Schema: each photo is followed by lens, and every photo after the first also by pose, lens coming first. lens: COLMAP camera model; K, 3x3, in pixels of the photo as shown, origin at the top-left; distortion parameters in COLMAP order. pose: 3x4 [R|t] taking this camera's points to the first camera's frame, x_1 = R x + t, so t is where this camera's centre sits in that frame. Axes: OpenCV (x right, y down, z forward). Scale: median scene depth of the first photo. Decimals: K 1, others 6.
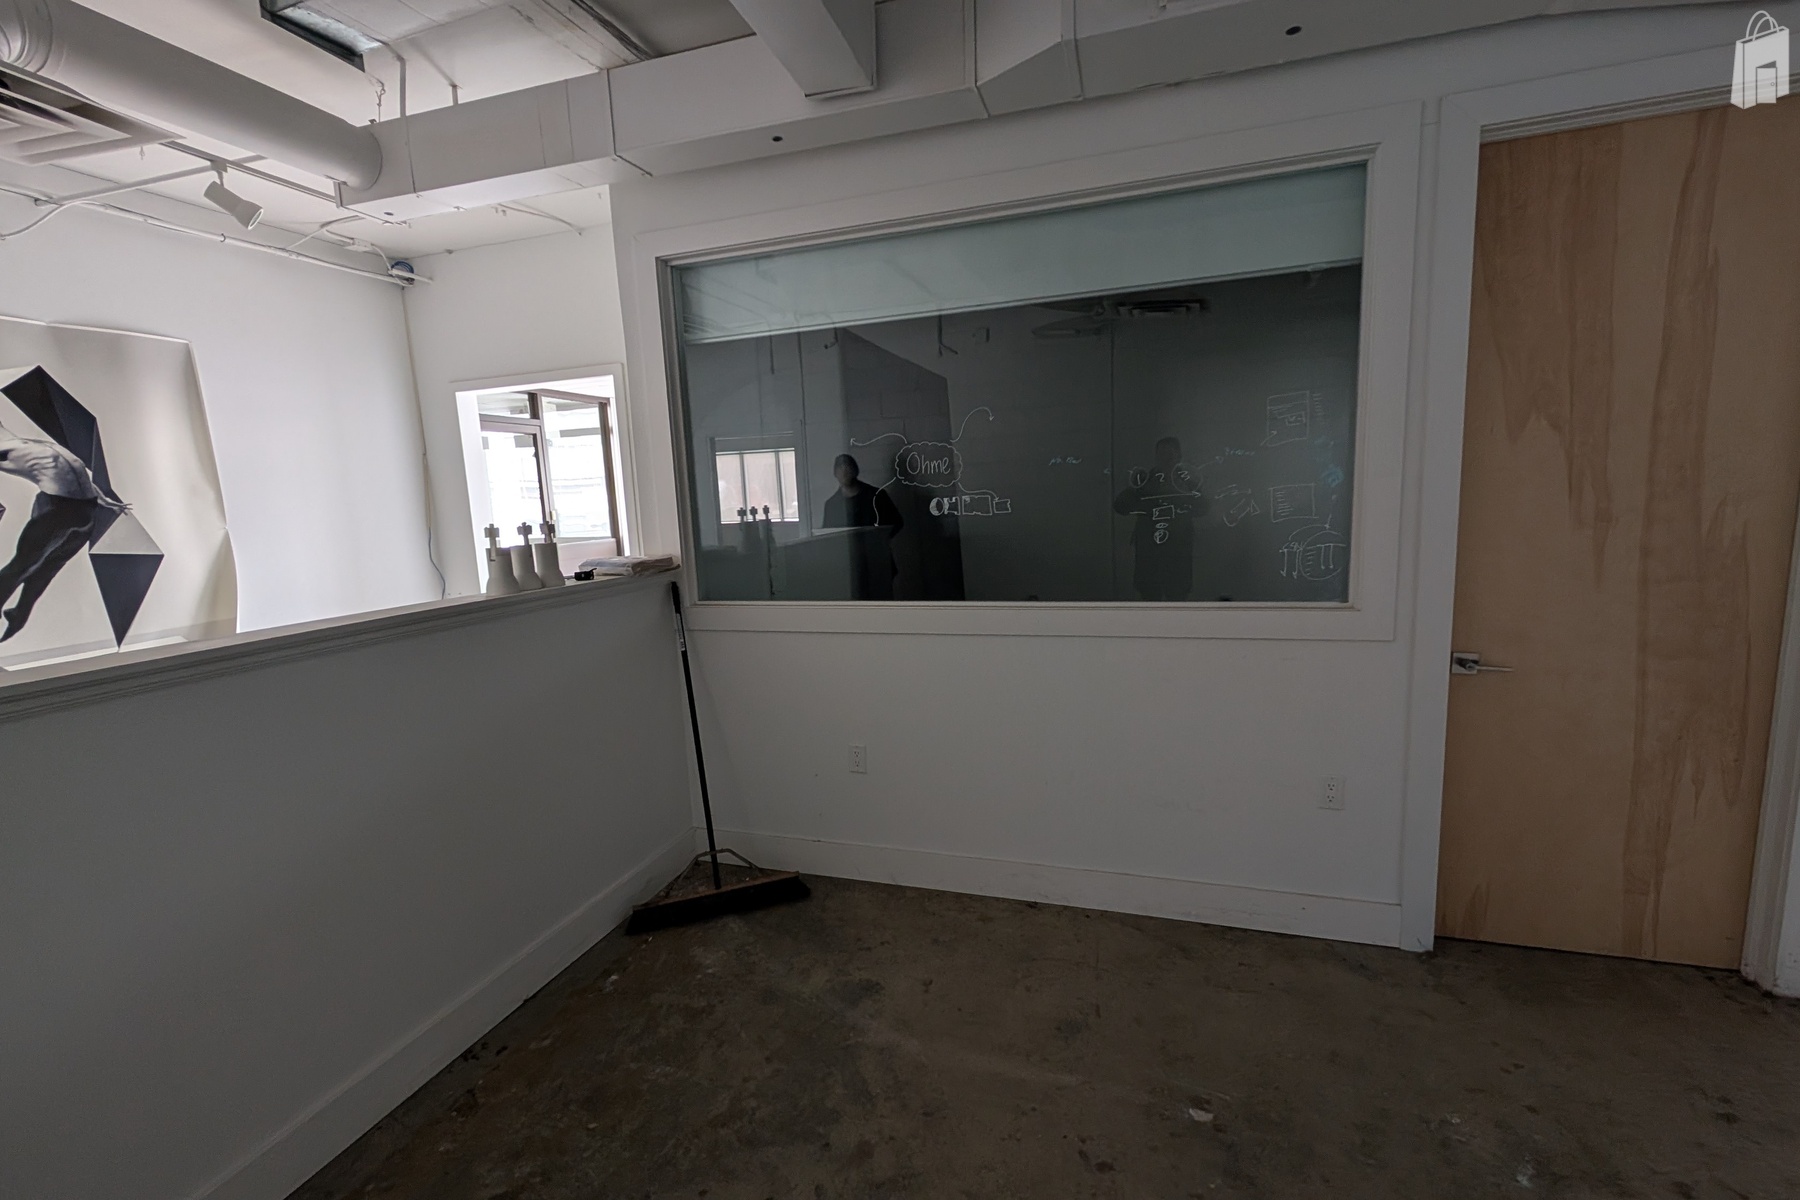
lens RADIAL K [[768.4, 0, 901.4], [0, 768.4, 607.7], [0, 0, 1]] dist [-0.001030, 0.000564]
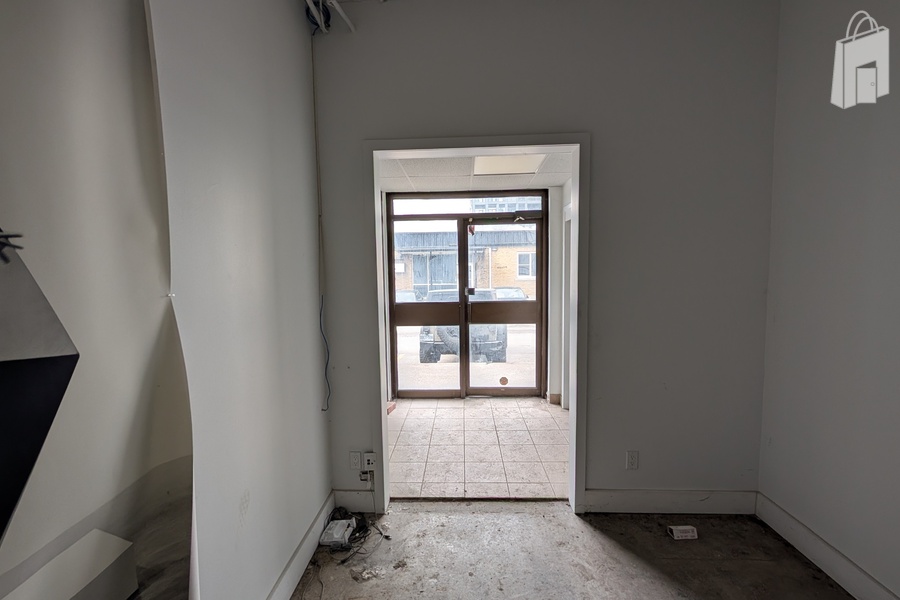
lens RADIAL K [[384.2, 0, 450.7], [0, 384.2, 303.9], [0, 0, 1]] dist [-0.001030, 0.000564]
pose [[0.960959, 0.008592, 0.276558, -0.825651], [0.014080, 0.996704, -0.079888, -0.078191], [-0.276332, 0.080663, 0.957671, 0.735007]]
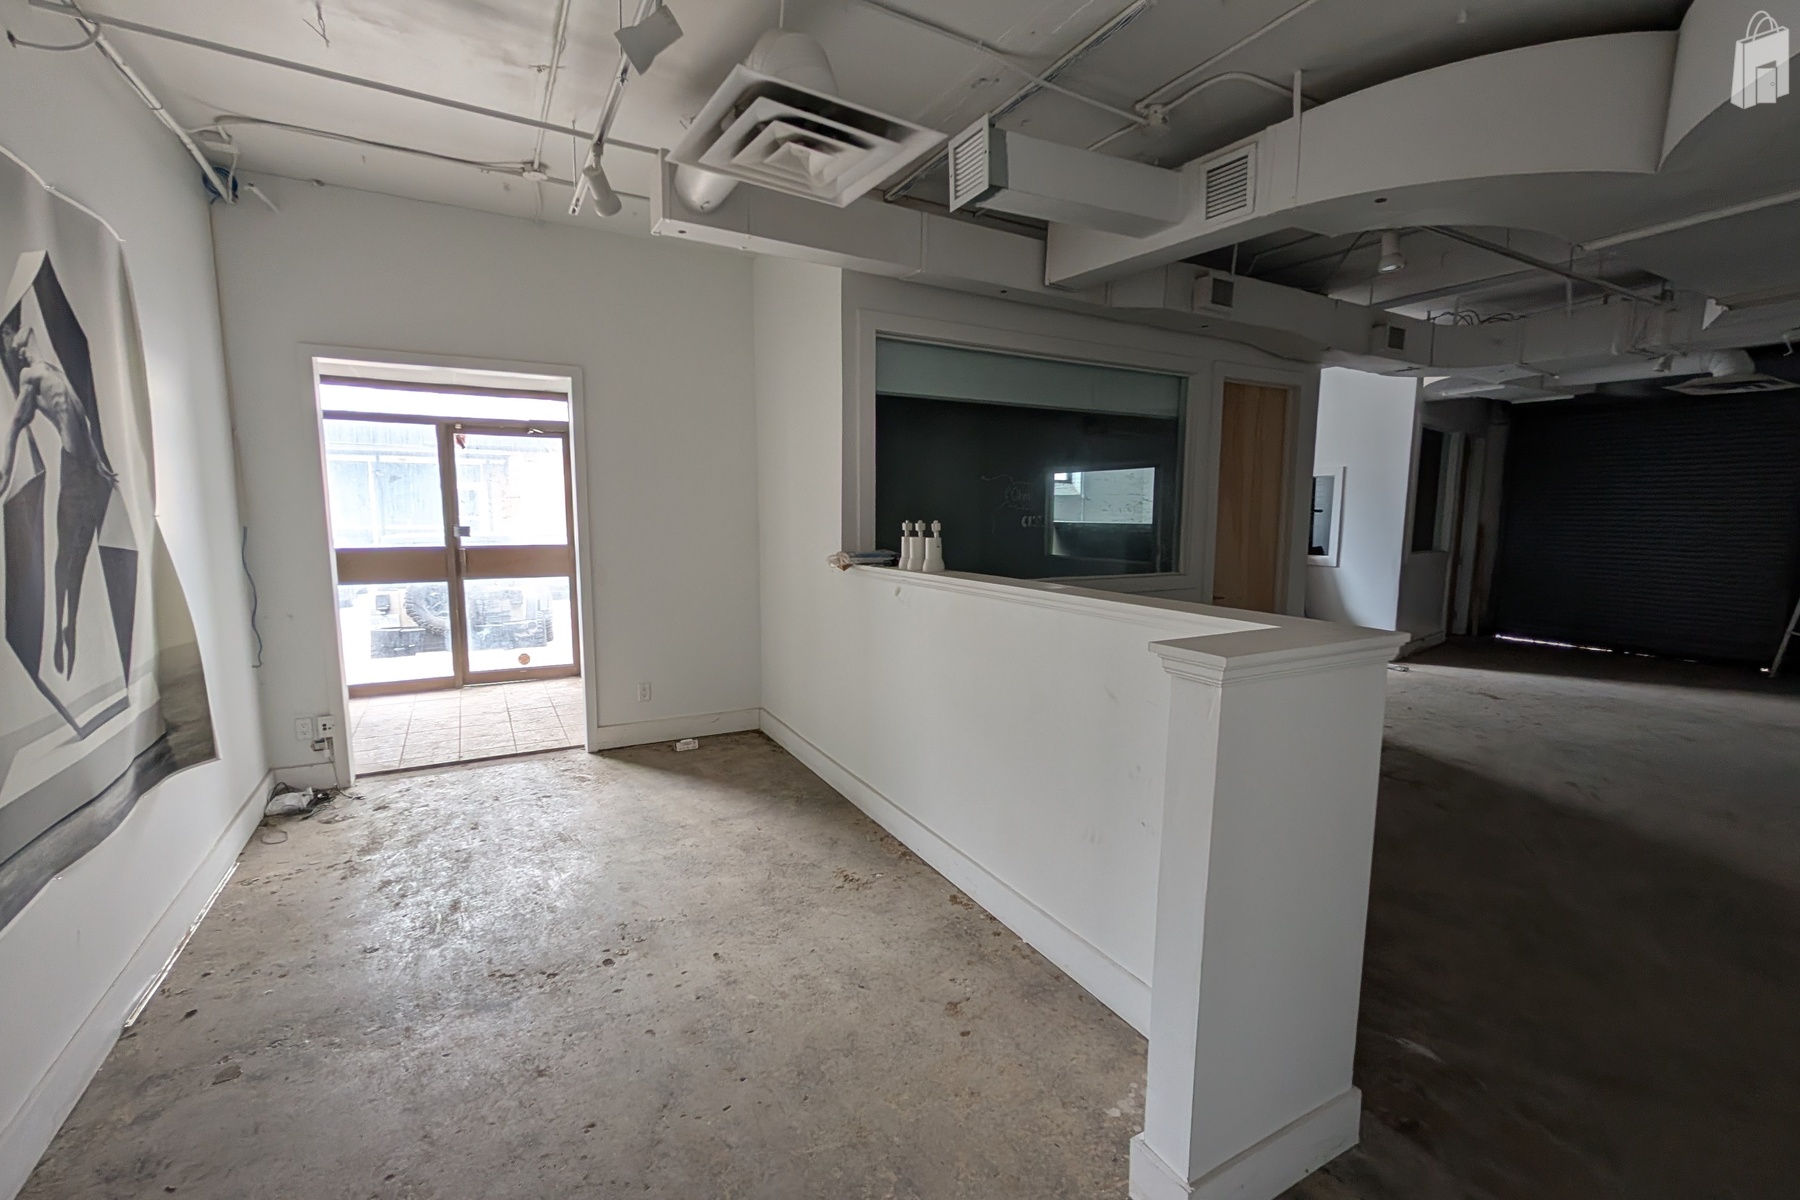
lens RADIAL K [[768.4, 0, 901.4], [0, 768.4, 607.7], [0, 0, 1]] dist [-0.001030, 0.000564]
pose [[0.677878, -0.044673, 0.733816, -1.015130], [0.073886, 0.997238, -0.007544, 0.033874], [-0.731453, 0.059333, 0.679306, 0.064257]]
